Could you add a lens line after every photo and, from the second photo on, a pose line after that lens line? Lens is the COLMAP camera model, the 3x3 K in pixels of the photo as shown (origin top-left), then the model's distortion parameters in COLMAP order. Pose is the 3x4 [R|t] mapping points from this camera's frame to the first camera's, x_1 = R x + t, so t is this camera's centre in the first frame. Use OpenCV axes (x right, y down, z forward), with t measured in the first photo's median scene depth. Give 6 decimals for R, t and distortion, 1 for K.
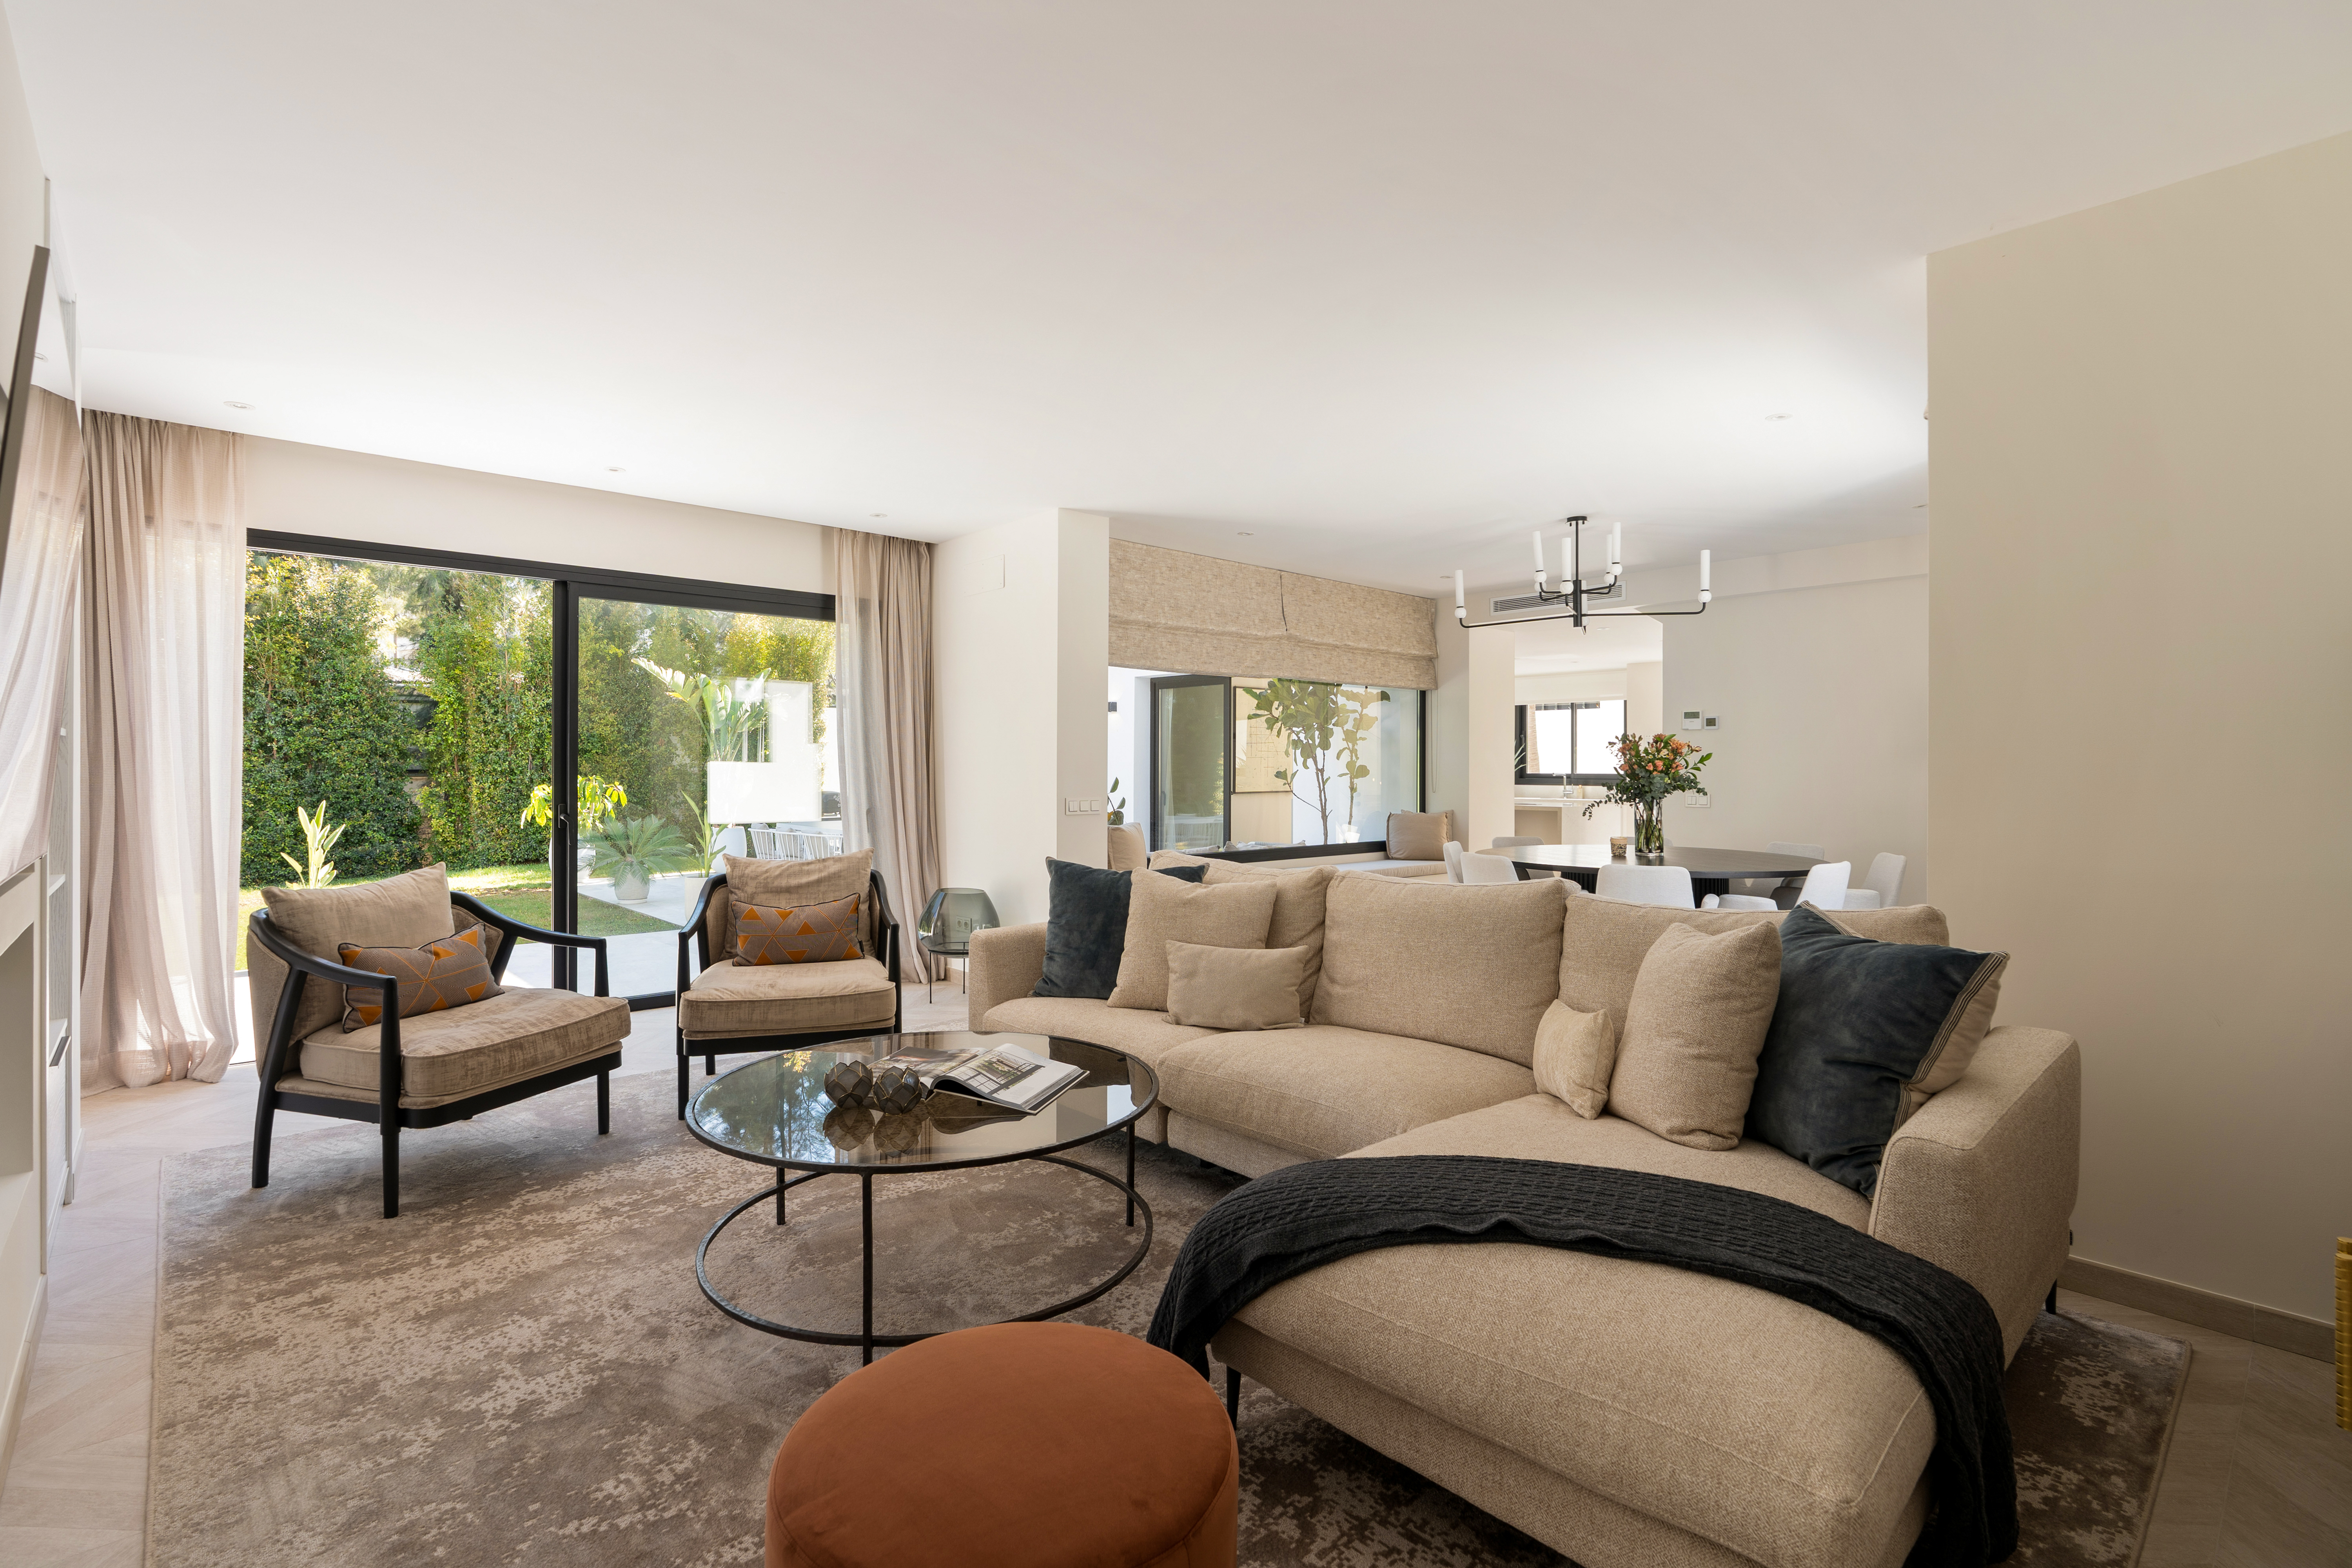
lens RADIAL K [[1070.6, 0, 1167.7], [0, 1070.6, 765.2], [0, 0, 1]] dist [-0.003878, 0.000757]
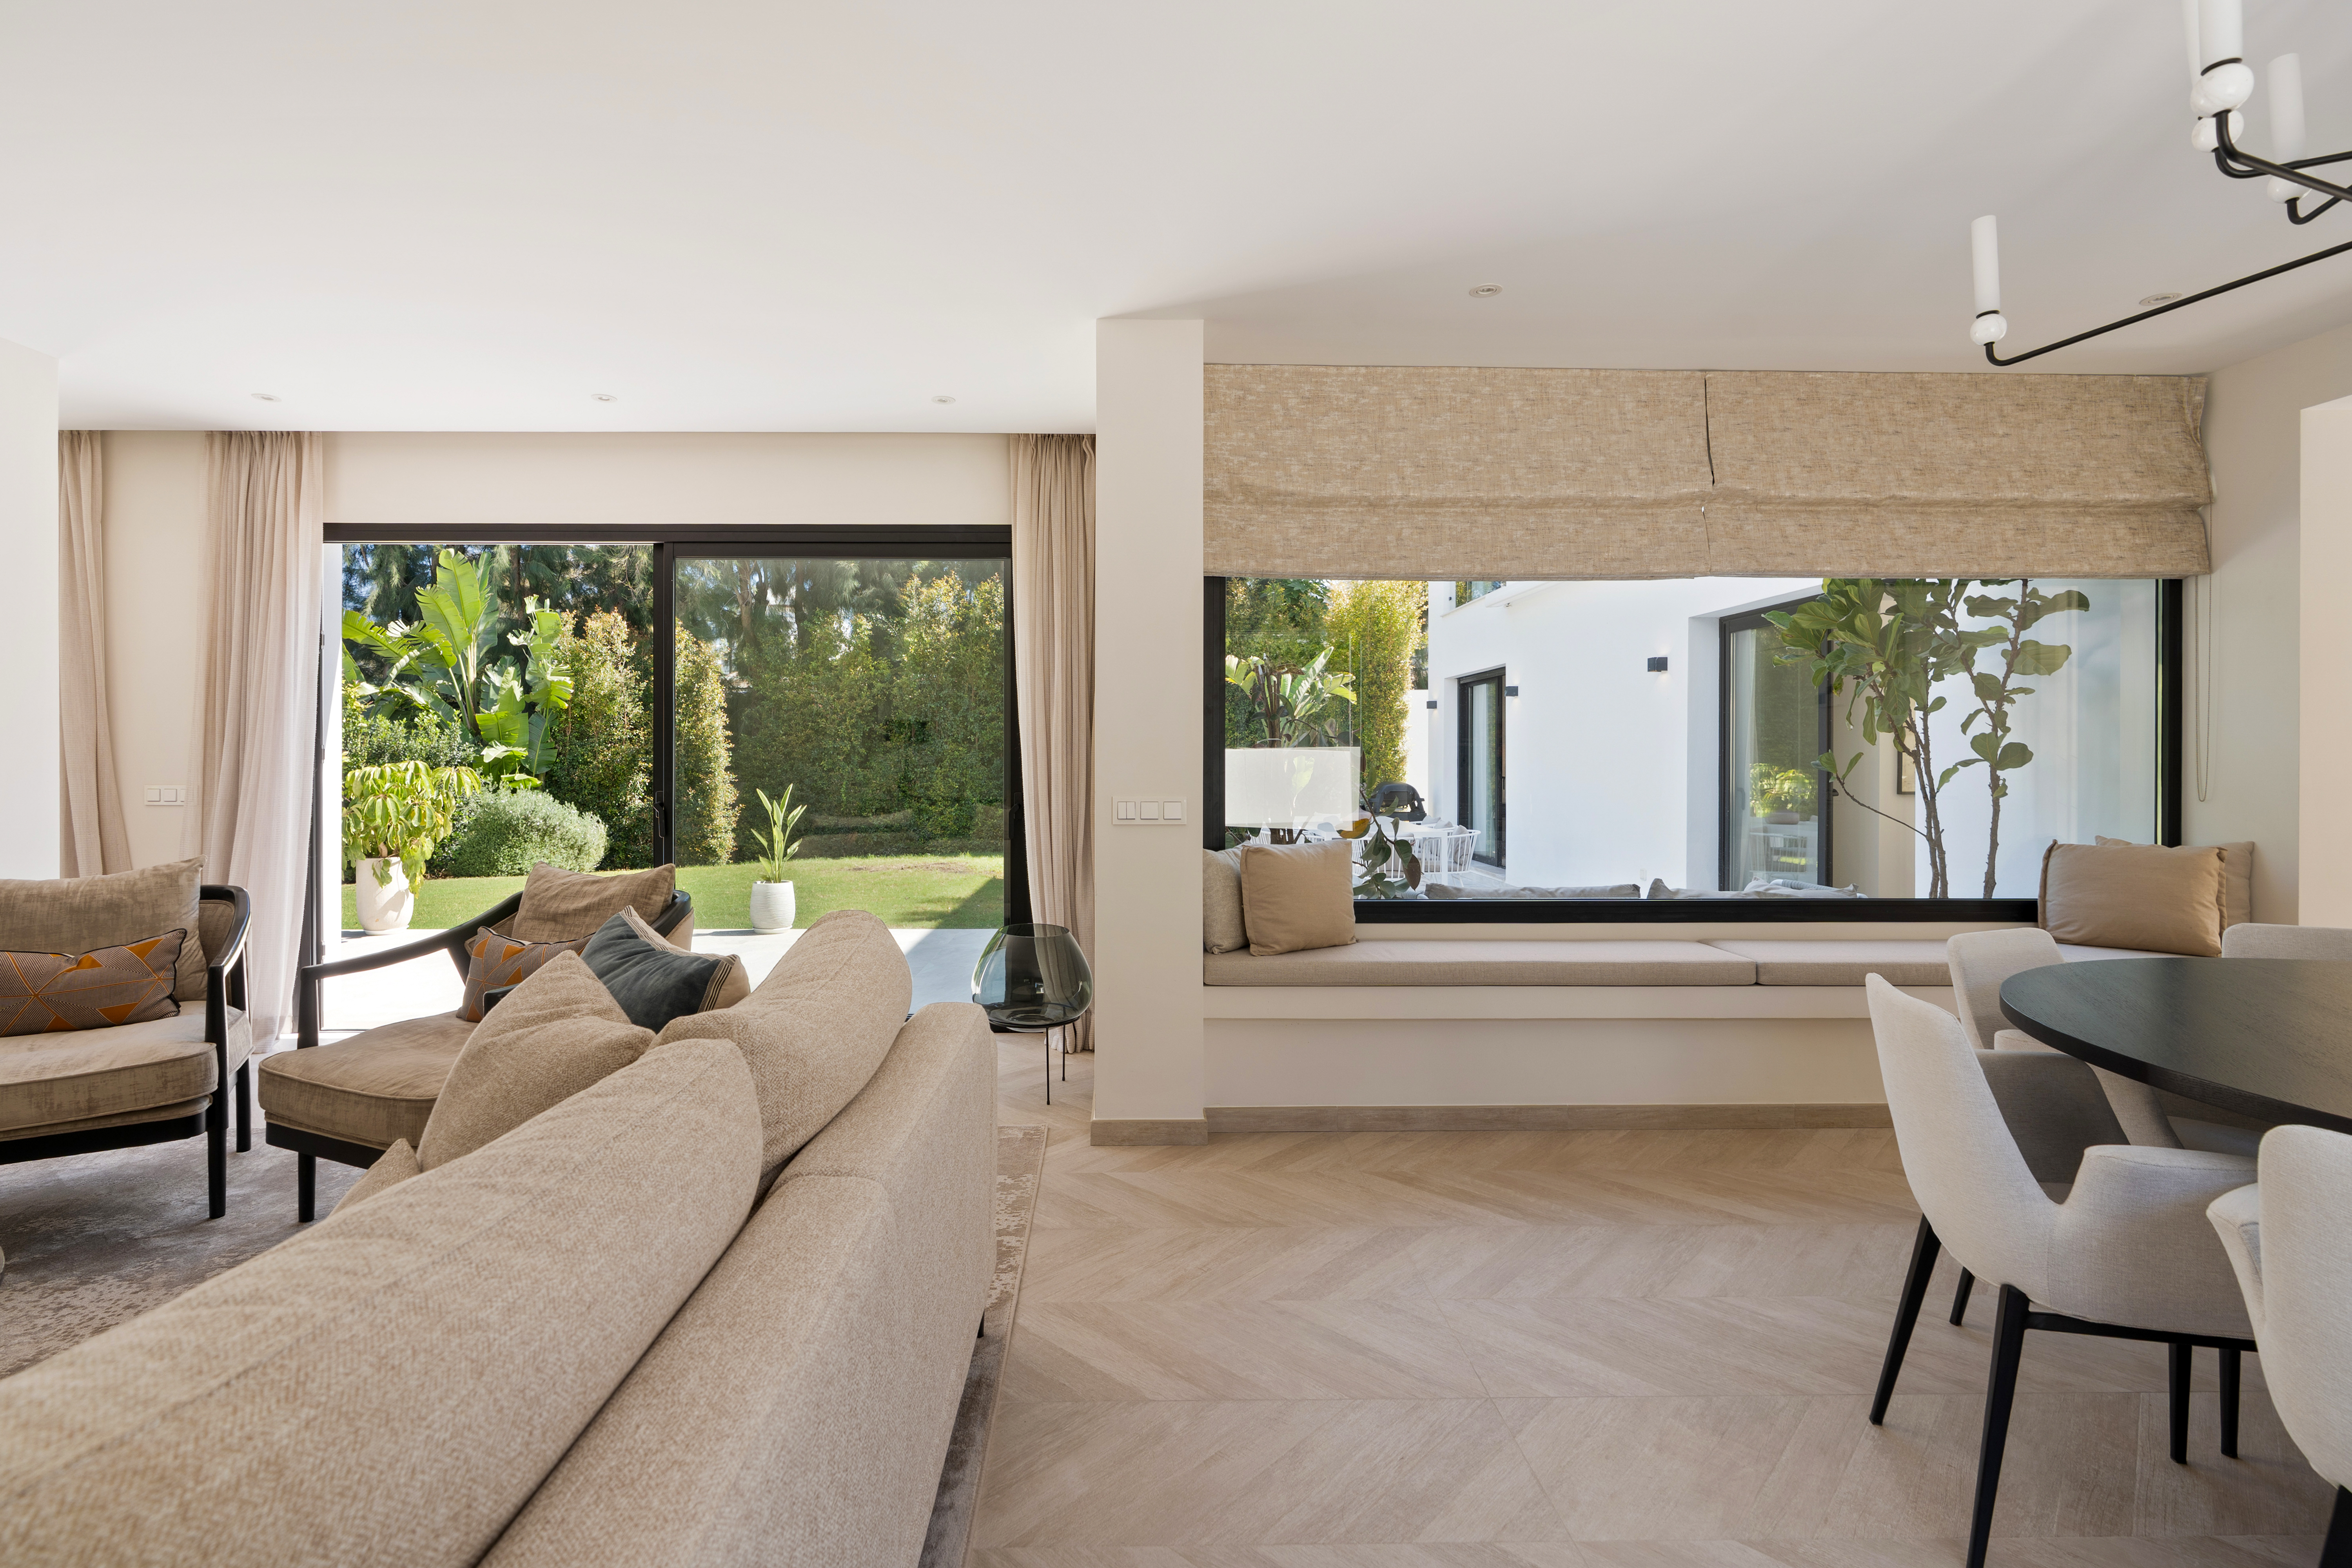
lens RADIAL K [[1070.6, 0, 1167.7], [0, 1070.6, 765.2], [0, 0, 1]] dist [-0.003878, 0.000757]
pose [[0.755214, 0.003197, -0.655471, 0.221918], [0.002920, 0.999962, 0.008242, 0.005414], [0.655472, -0.008139, 0.755176, 0.383508]]
